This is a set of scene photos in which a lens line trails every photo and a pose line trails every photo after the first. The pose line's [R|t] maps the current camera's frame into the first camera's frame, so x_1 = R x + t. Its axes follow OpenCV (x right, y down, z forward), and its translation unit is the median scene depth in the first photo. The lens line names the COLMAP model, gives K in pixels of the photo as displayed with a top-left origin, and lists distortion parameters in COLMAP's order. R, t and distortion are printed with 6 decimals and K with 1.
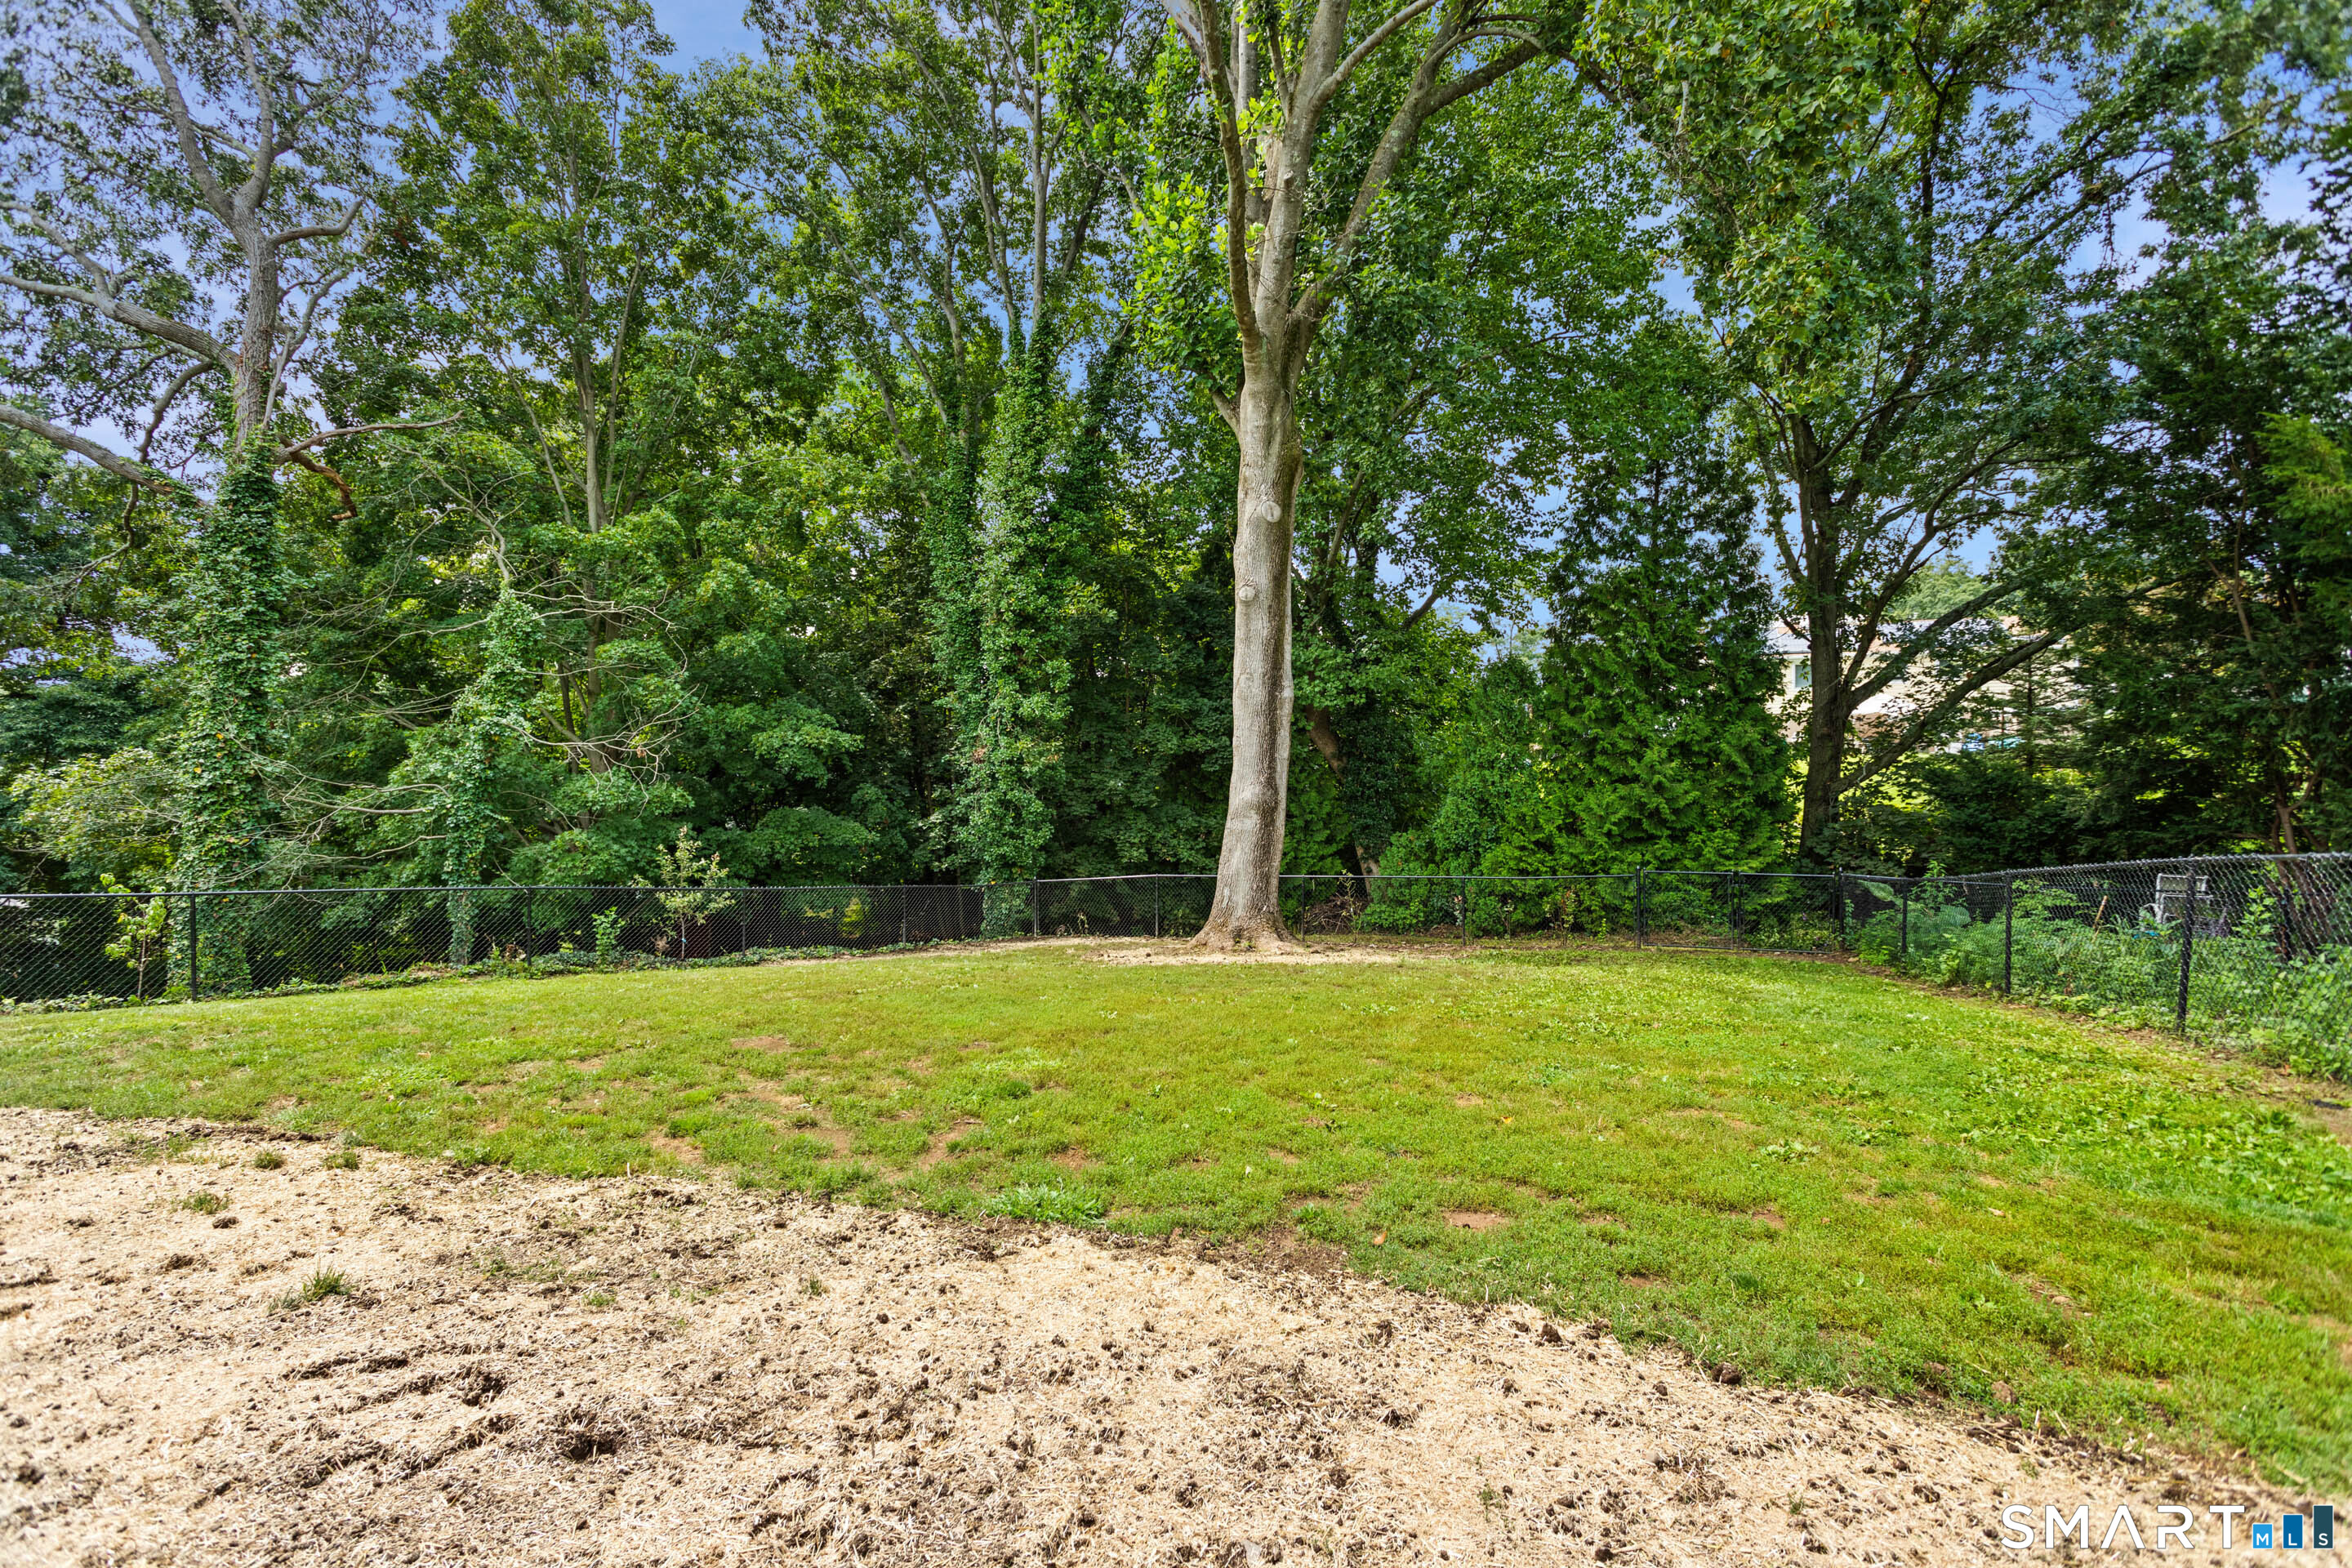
lens RADIAL K [[1104.3, 0, 1173.4], [0, 1104.3, 775.4], [0, 0, 1]] dist [0.002366, -0.000032]
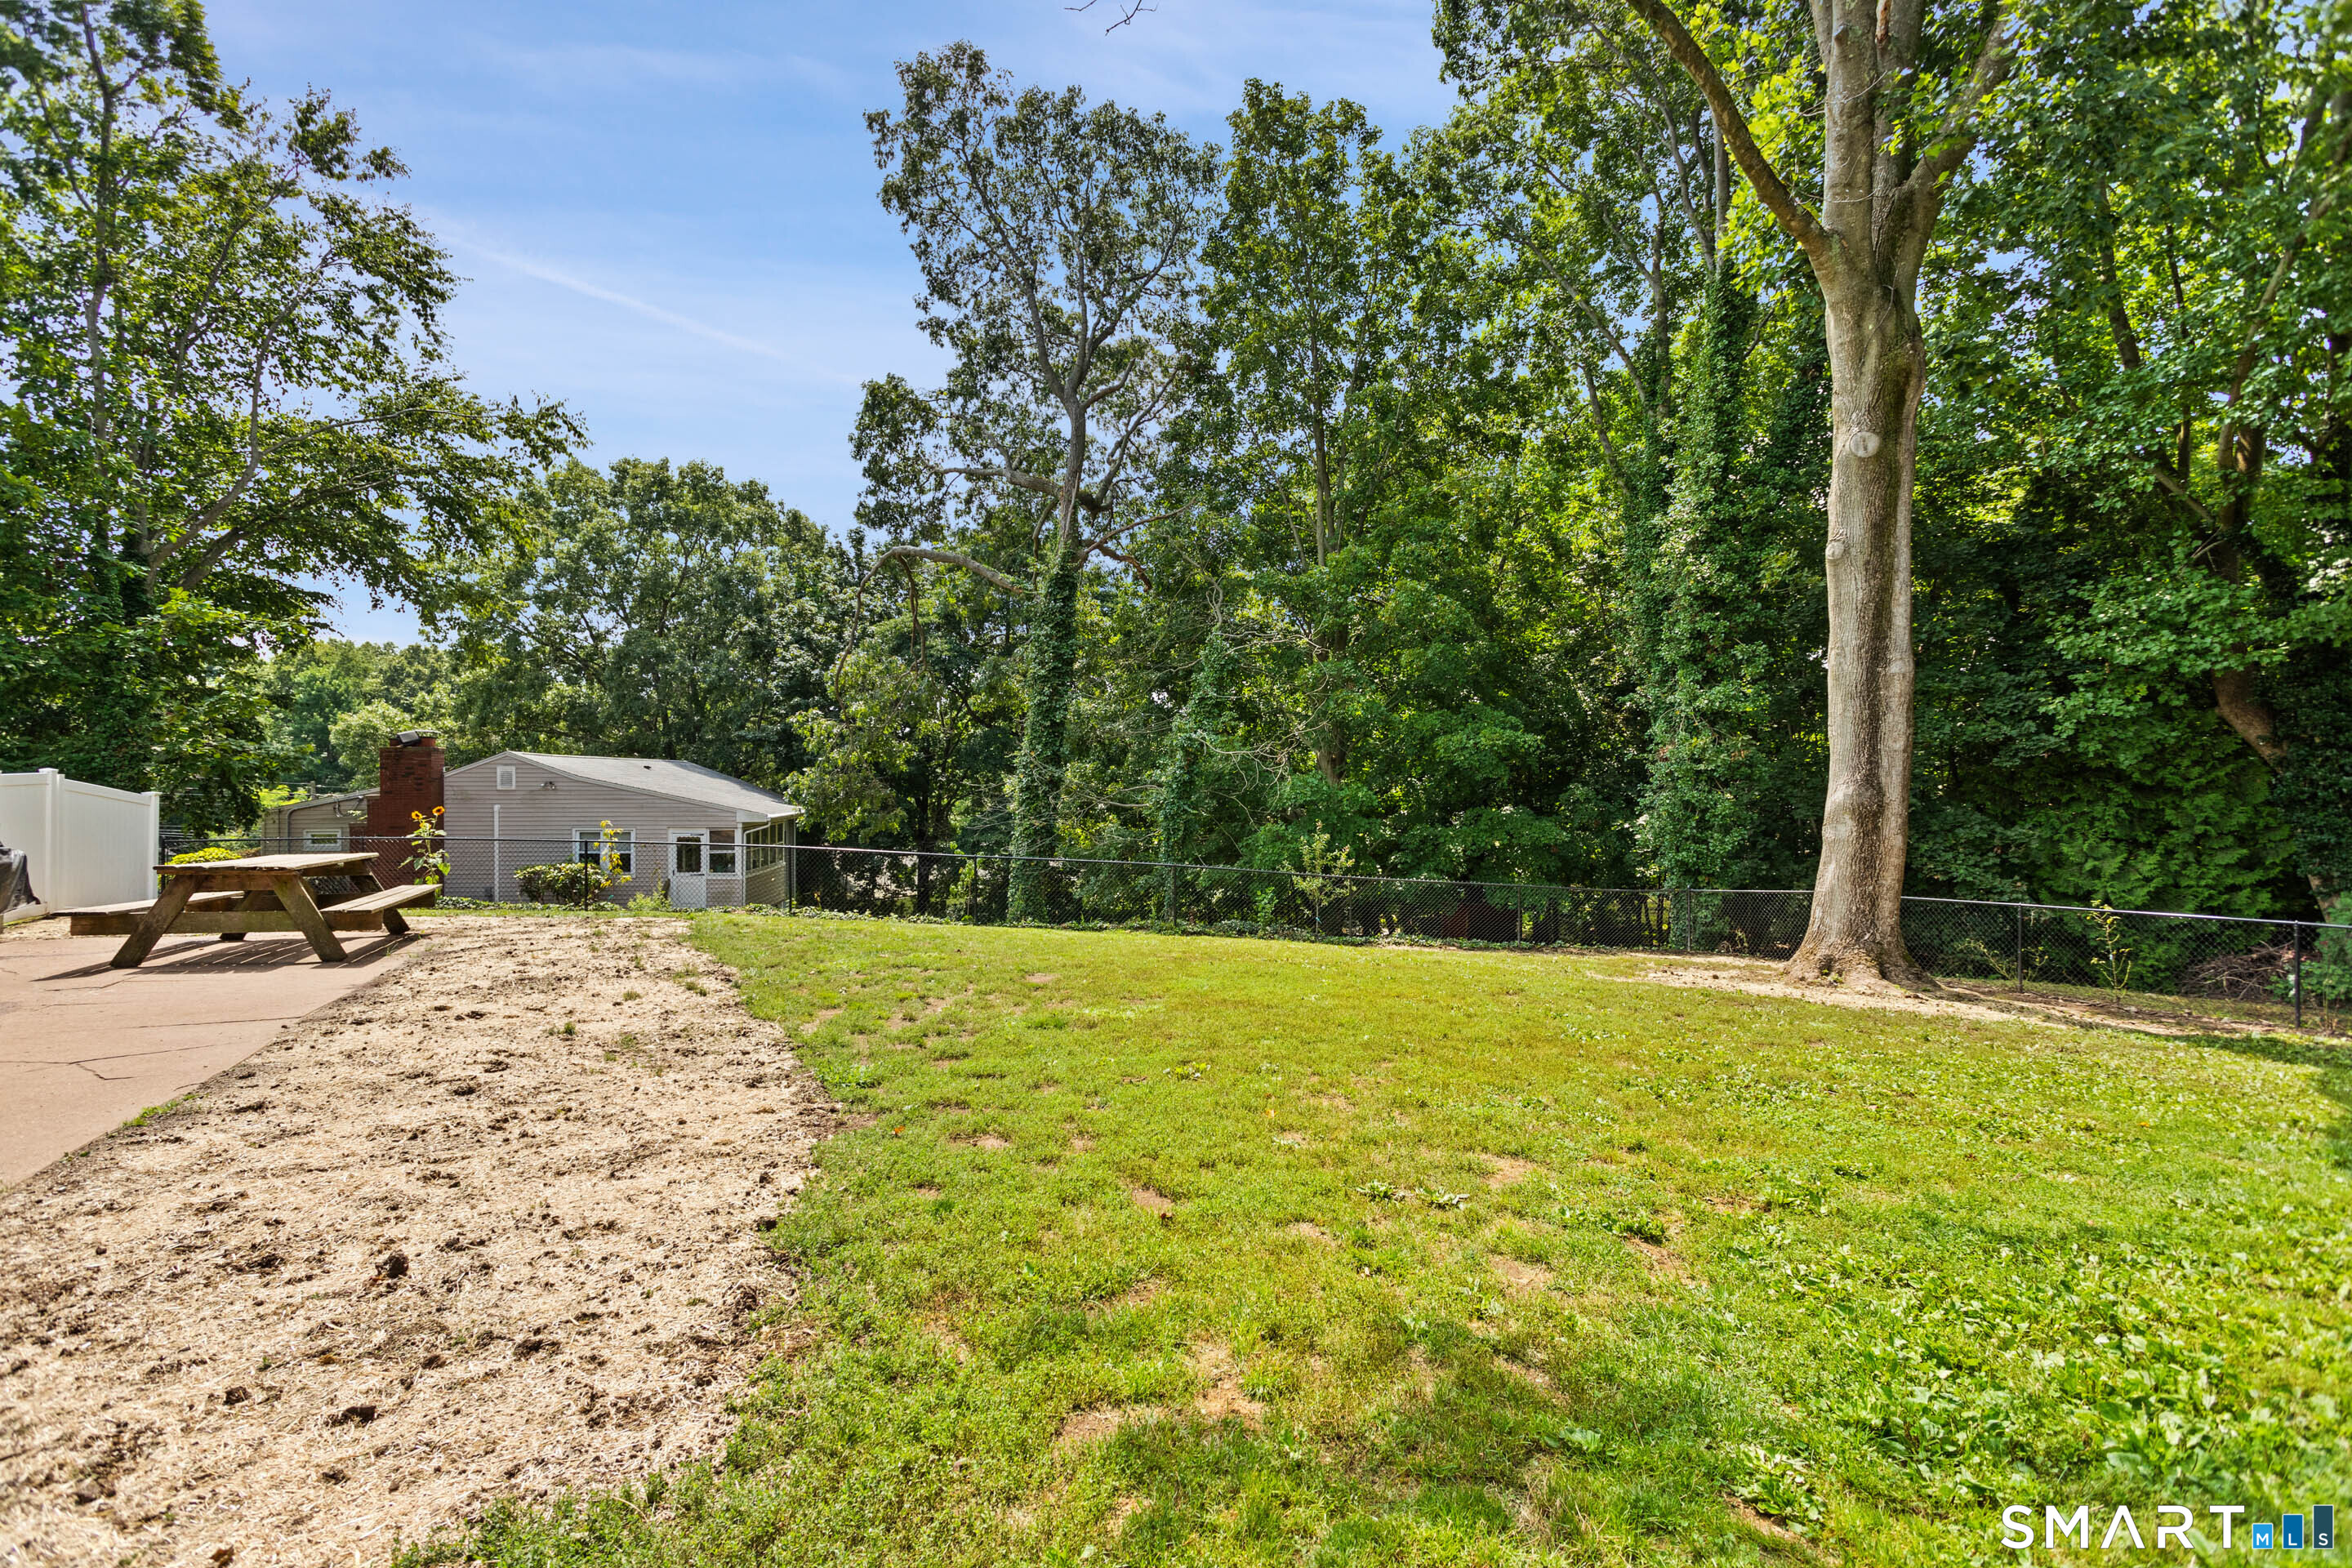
lens RADIAL K [[1104.3, 0, 1163.3], [0, 1104.3, 780.3], [0, 0, 1]] dist [0.002366, -0.000032]
pose [[0.699199, -0.005970, -0.714902, 0.200149], [0.008822, 0.999961, 0.000277, 0.000714], [0.714873, -0.006501, 0.699224, 0.046700]]
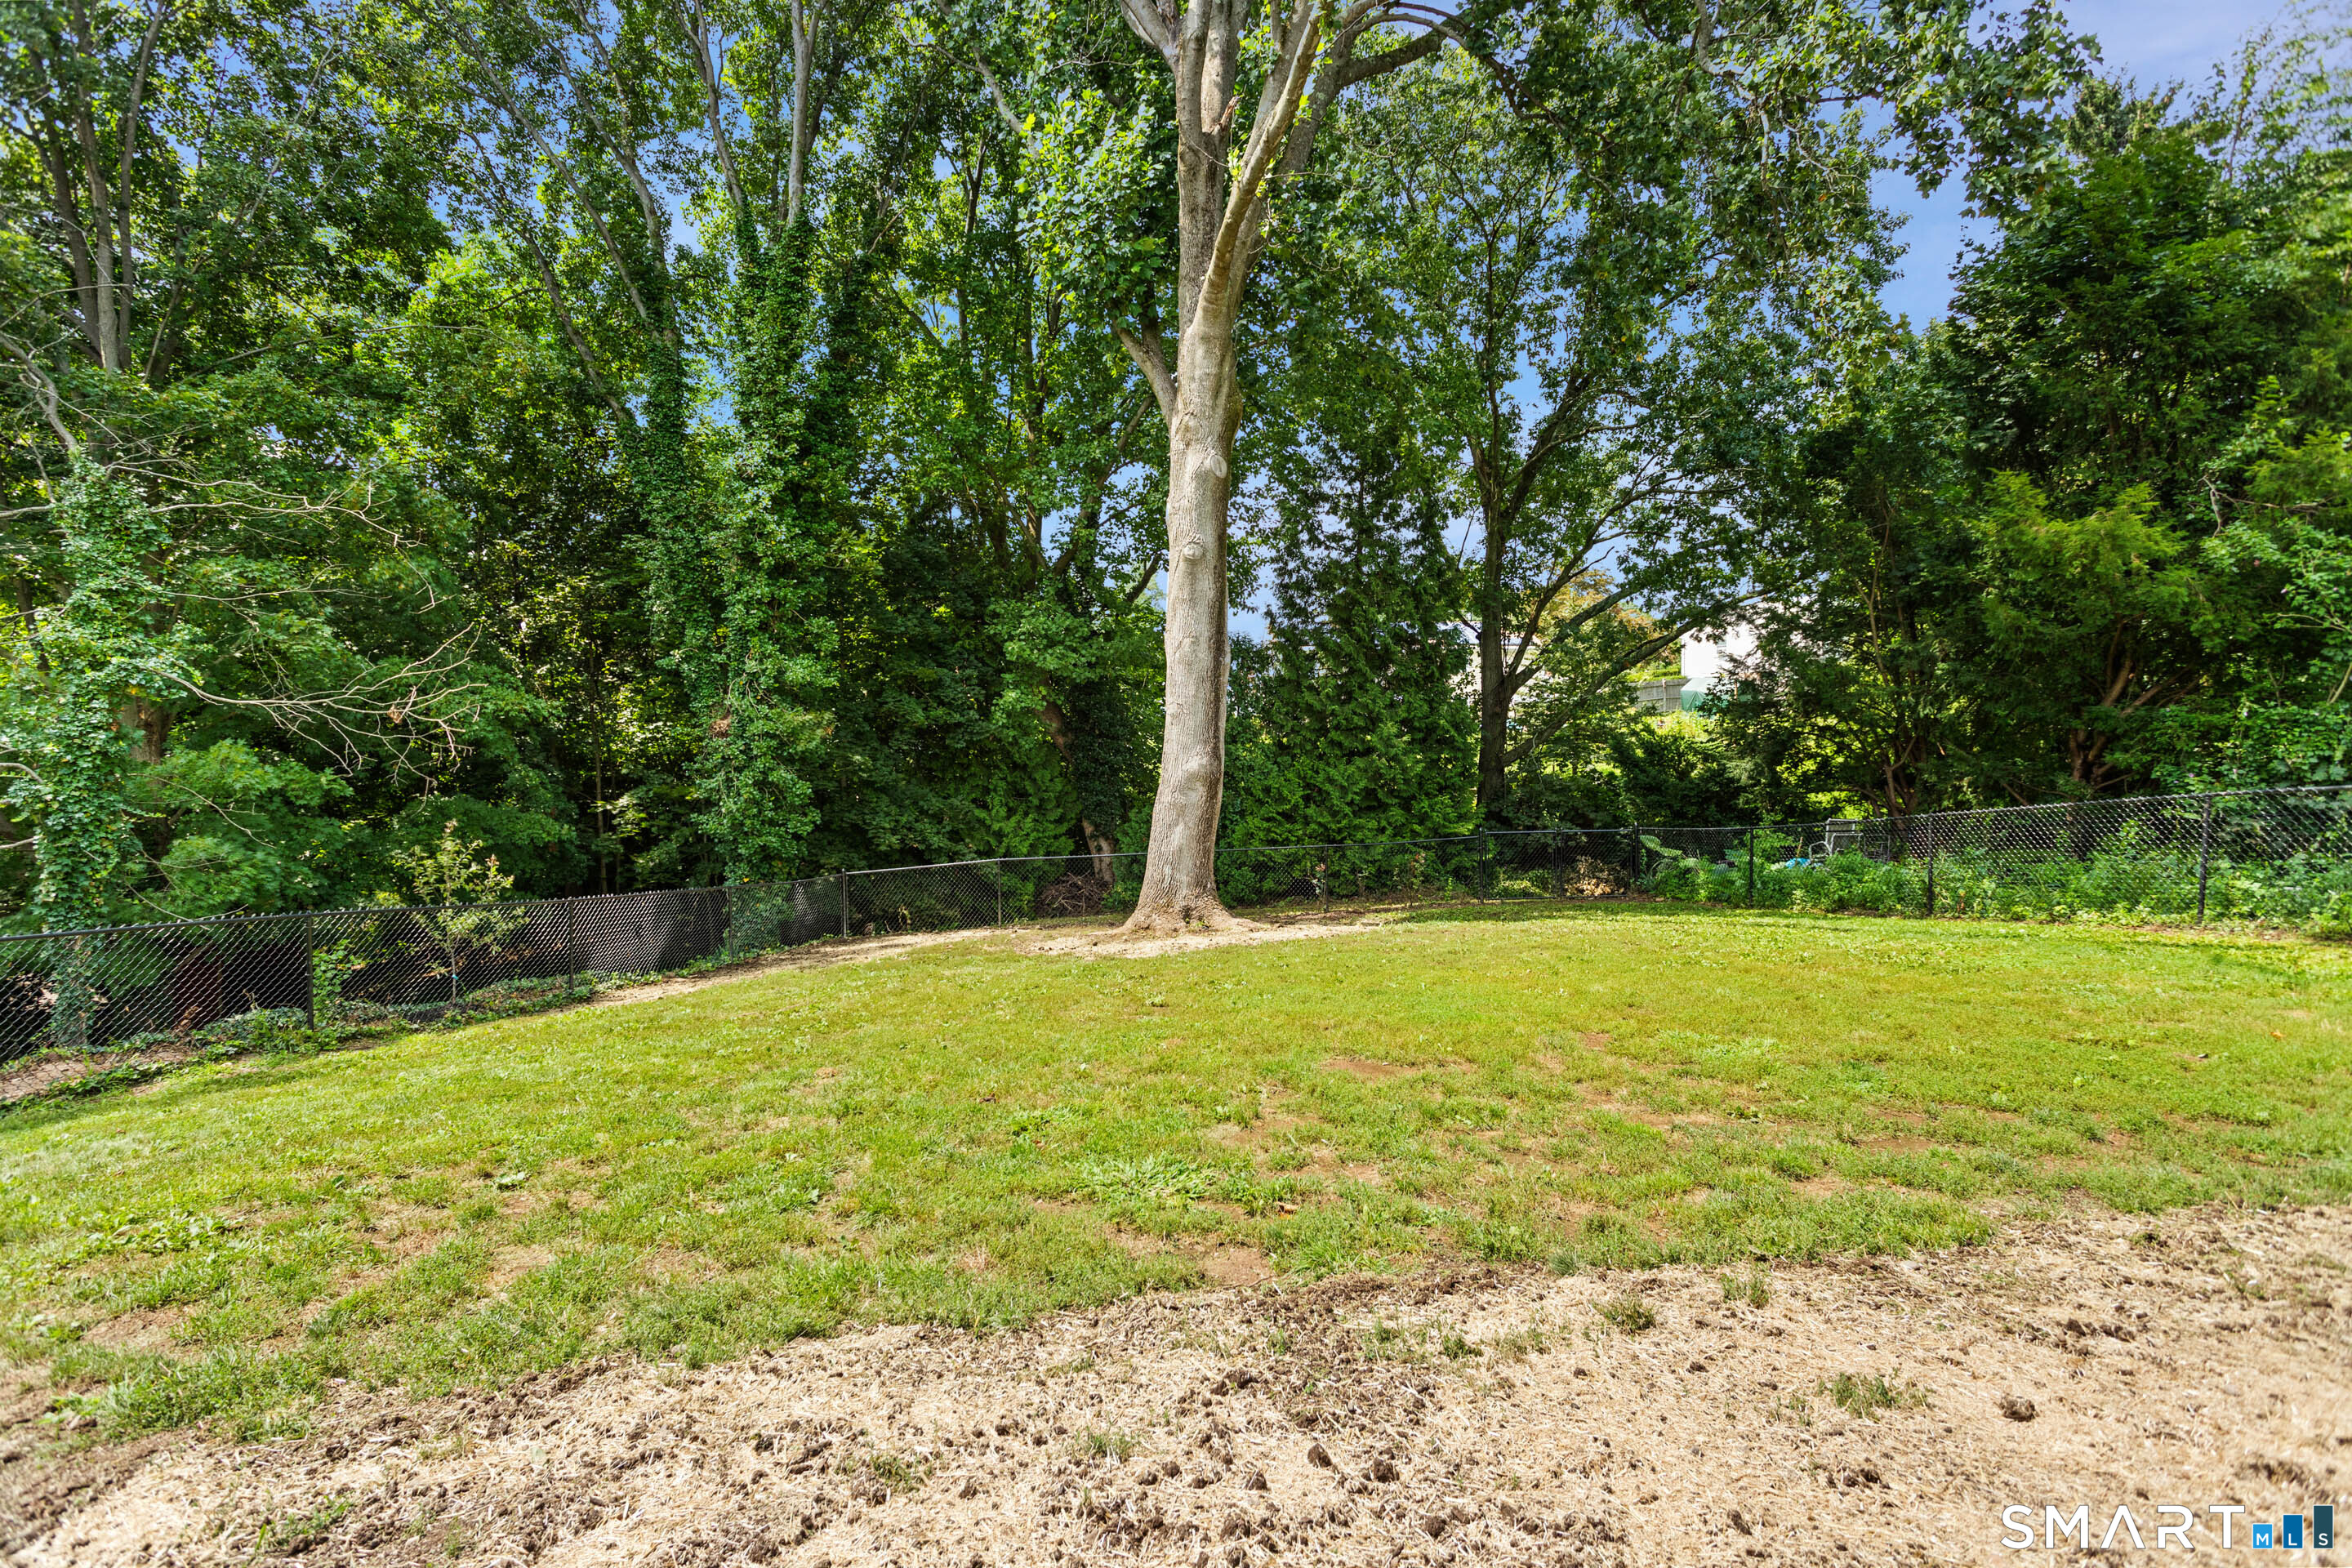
lens RADIAL K [[1104.3, 0, 1172.9], [0, 1104.3, 793.8], [0, 0, 1]] dist [0.002366, -0.000032]
pose [[0.900319, -0.021254, 0.434711, -0.238246], [0.007254, 0.999401, 0.033841, 0.005539], [-0.435170, -0.027314, 0.899934, 0.104410]]
